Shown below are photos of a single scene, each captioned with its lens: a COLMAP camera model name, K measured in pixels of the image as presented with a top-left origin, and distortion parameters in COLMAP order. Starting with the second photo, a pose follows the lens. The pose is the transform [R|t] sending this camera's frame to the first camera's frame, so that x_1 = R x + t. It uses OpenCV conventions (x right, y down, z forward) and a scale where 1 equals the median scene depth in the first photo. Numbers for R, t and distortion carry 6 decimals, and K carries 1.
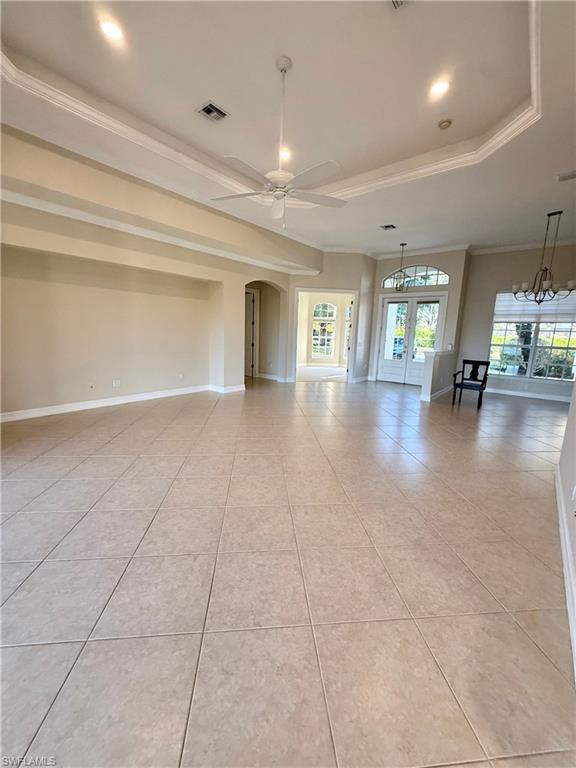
lens RADIAL K [[305.6, 0, 288.0], [0, 305.6, 384.0], [0, 0, 1]] dist [-0.003544, -0.000057]
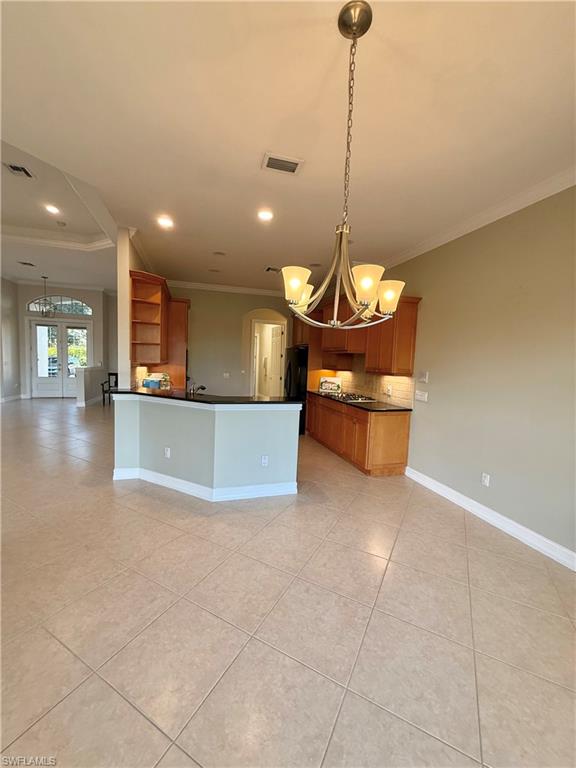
lens RADIAL K [[305.6, 0, 288.0], [0, 305.6, 384.0], [0, 0, 1]] dist [-0.003544, -0.000057]
pose [[0.556136, -0.072893, 0.827889, -0.089513], [0.125427, 0.992098, 0.003096, 0.053816], [-0.821572, 0.102118, 0.560884, -0.338661]]
